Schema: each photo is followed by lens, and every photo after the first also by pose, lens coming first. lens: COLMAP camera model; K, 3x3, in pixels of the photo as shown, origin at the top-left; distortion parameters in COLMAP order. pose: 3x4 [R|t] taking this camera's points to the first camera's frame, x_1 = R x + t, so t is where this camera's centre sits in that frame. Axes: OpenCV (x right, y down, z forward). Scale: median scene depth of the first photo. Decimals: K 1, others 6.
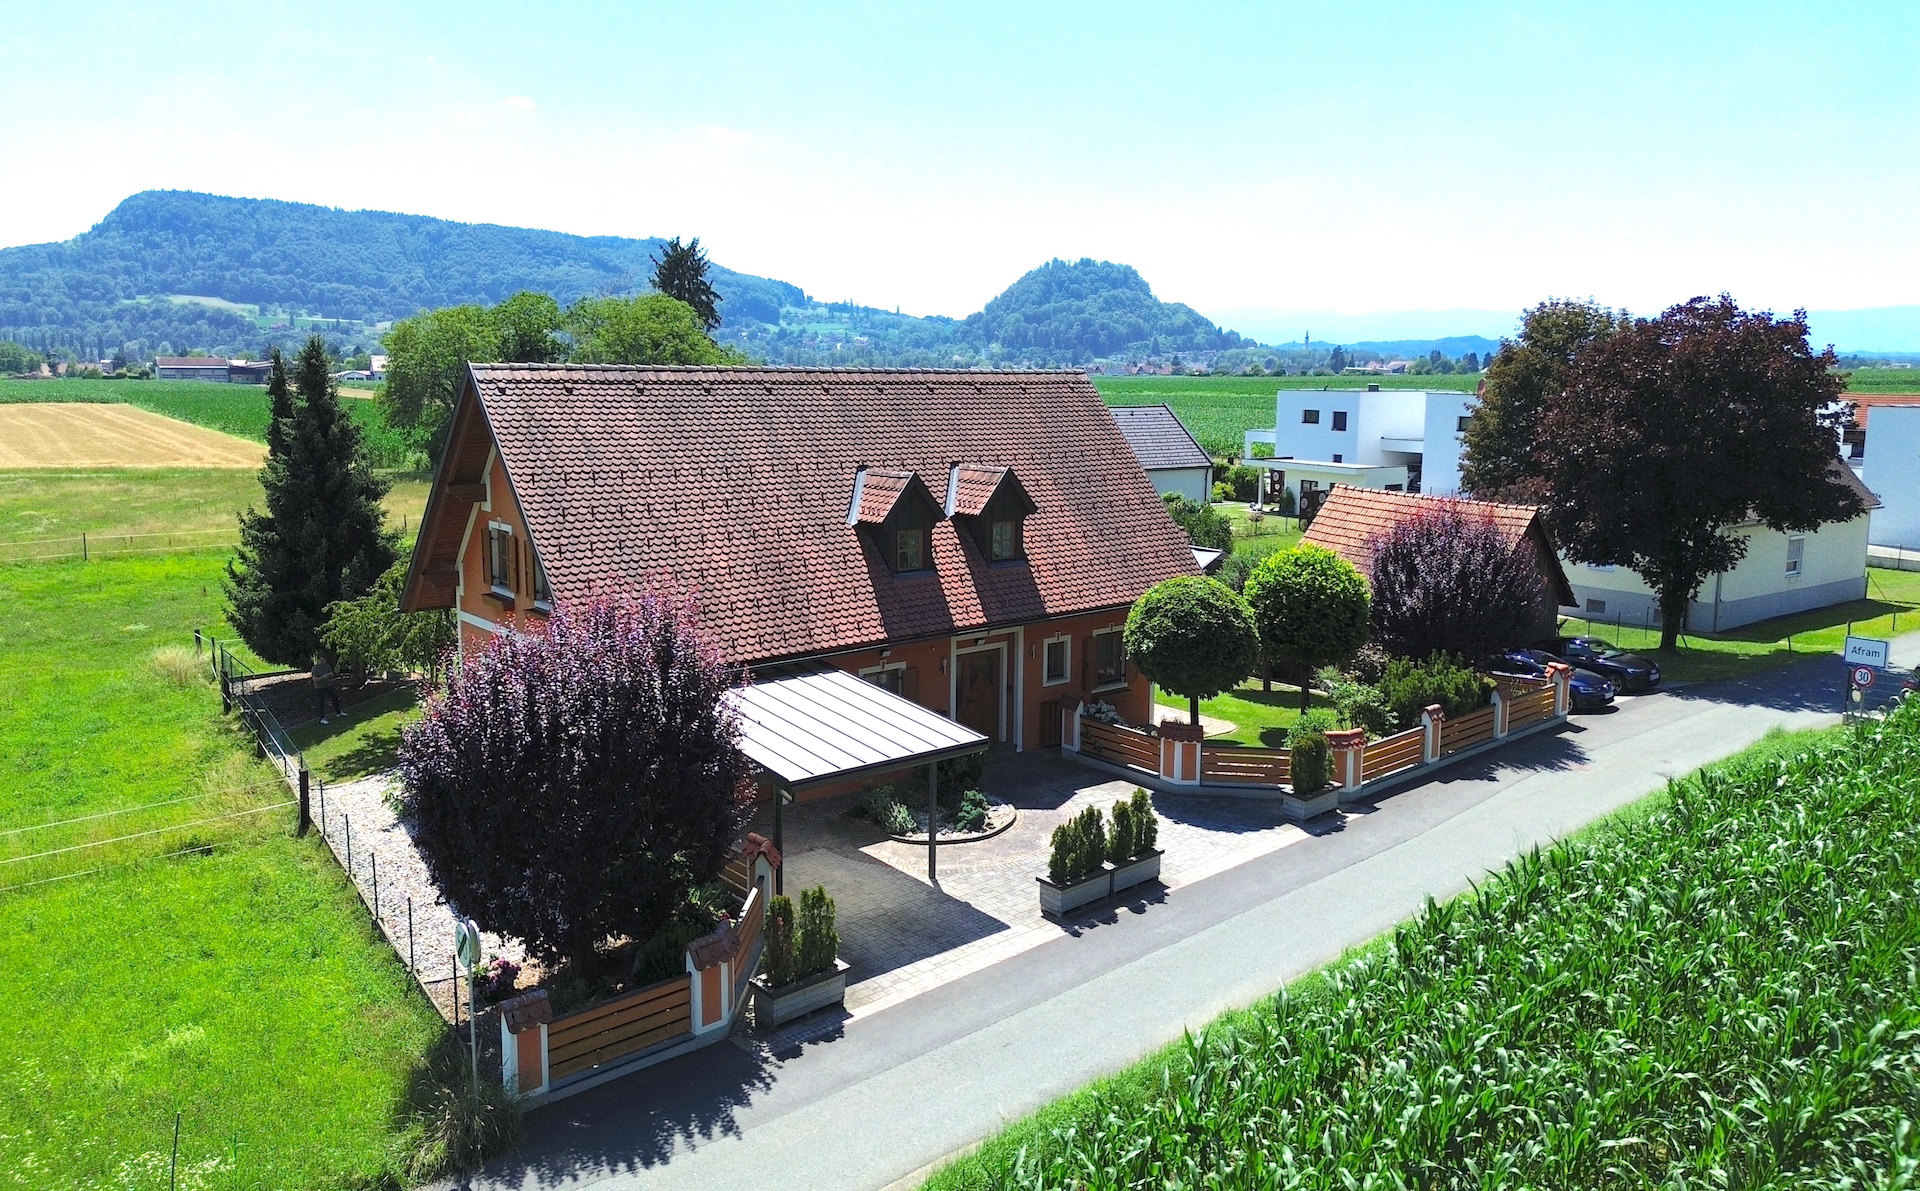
lens RADIAL K [[1496.8, 0, 960.0], [0, 1496.8, 595.5], [0, 0, 1]] dist [0.129846, -0.000506]
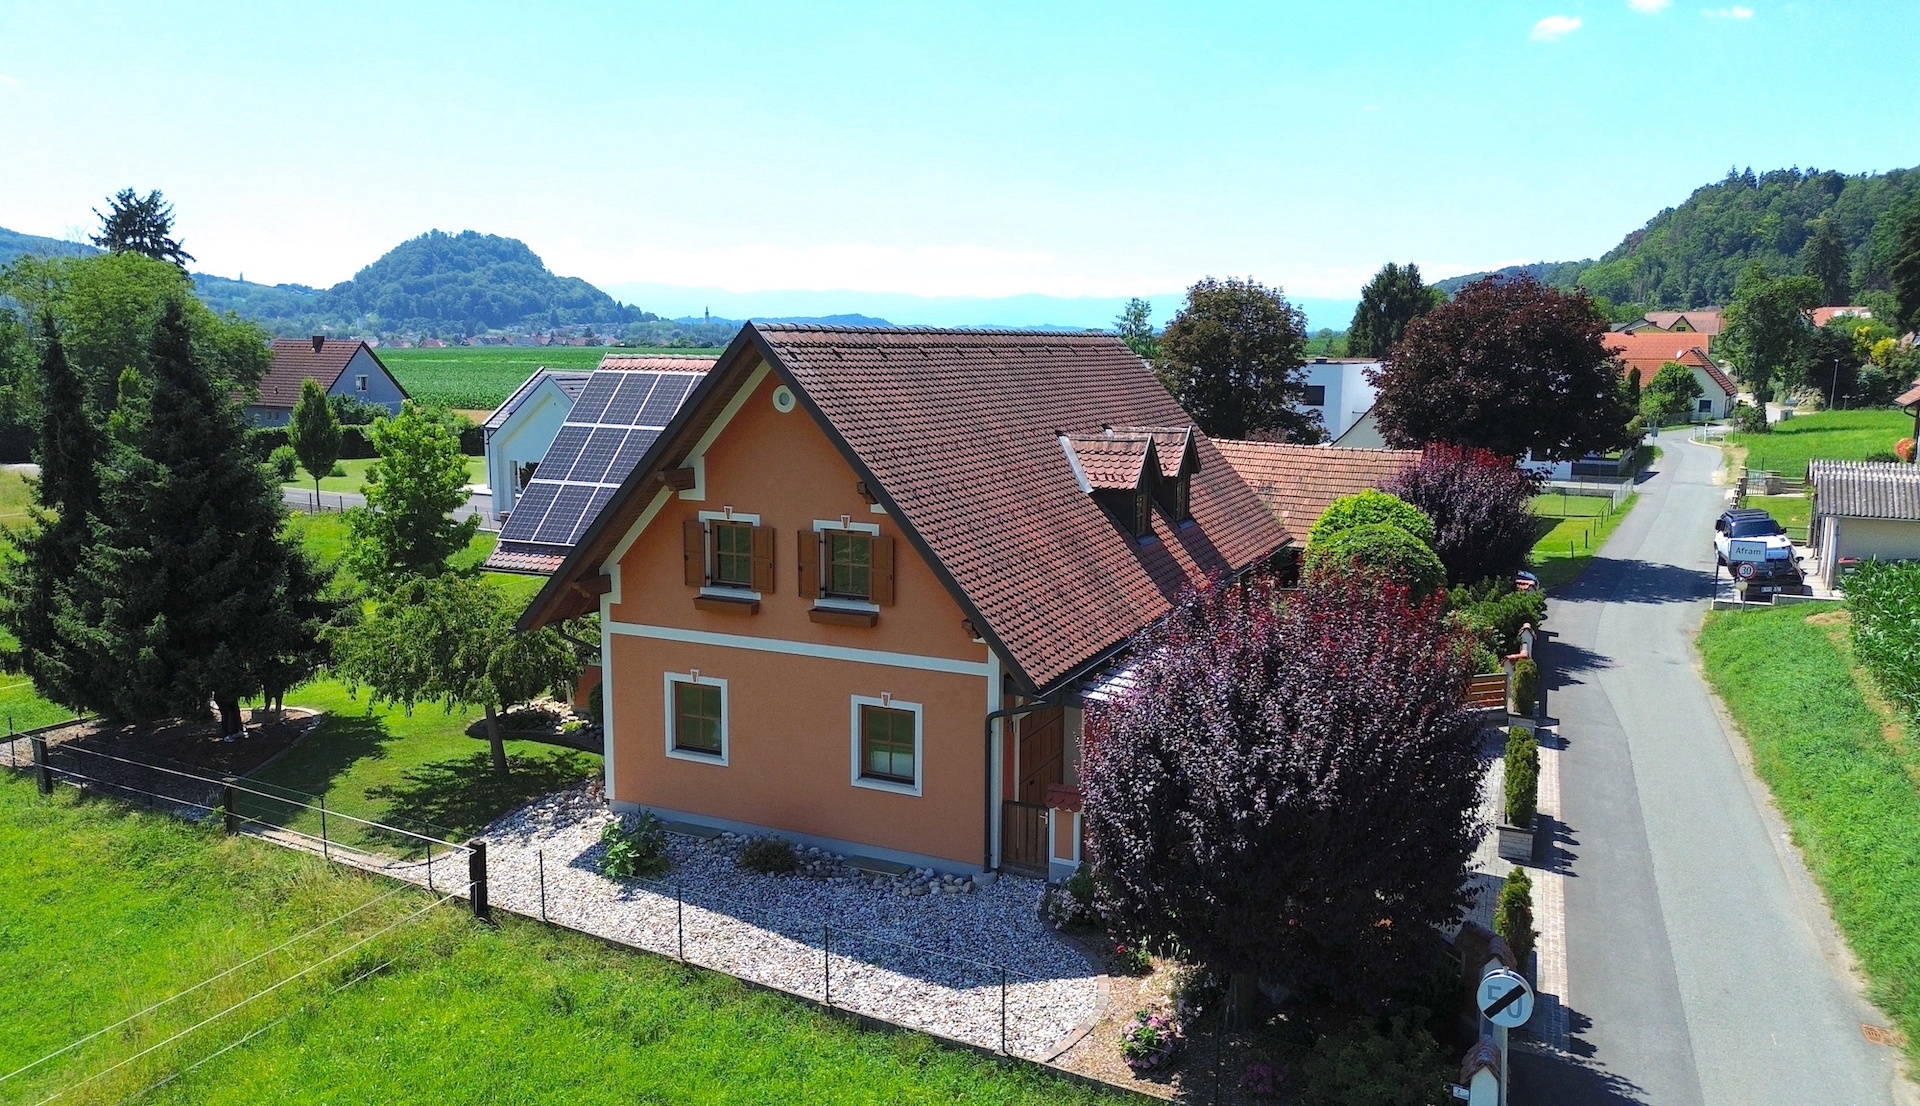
lens RADIAL K [[1374.3, 0, 960.0], [0, 1374.3, 553.0], [0, 0, 1]] dist [0.053505, -0.051734]
pose [[0.889165, -0.071561, 0.451956, -0.060614], [0.070381, 0.997331, 0.019447, -0.003555], [-0.452142, 0.014518, 0.891828, 0.029324]]
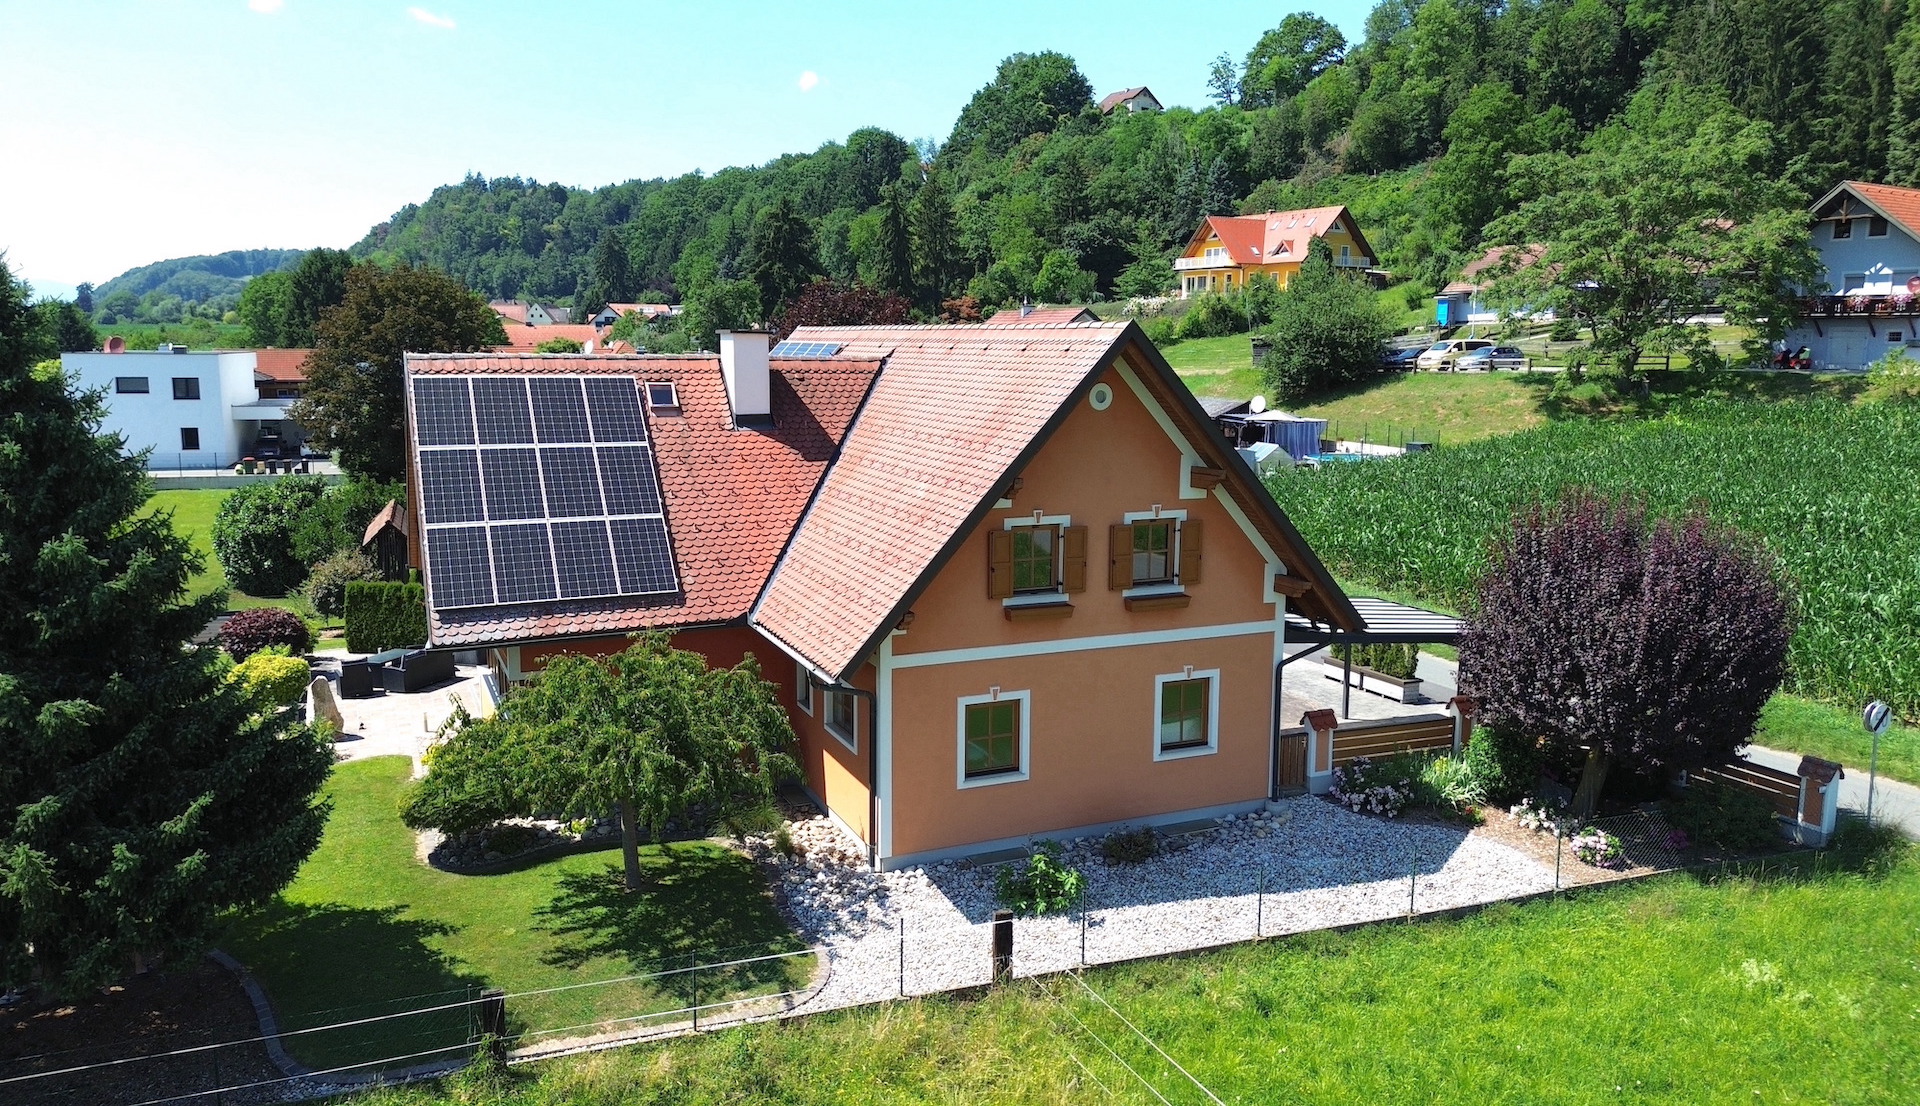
lens RADIAL K [[1374.3, 0, 960.0], [0, 1374.3, 553.0], [0, 0, 1]] dist [0.053505, -0.051734]
pose [[0.226061, -0.156721, 0.961423, -0.117175], [0.145814, 0.981297, 0.125675, -0.014655], [-0.963138, 0.111779, 0.244685, 0.098532]]
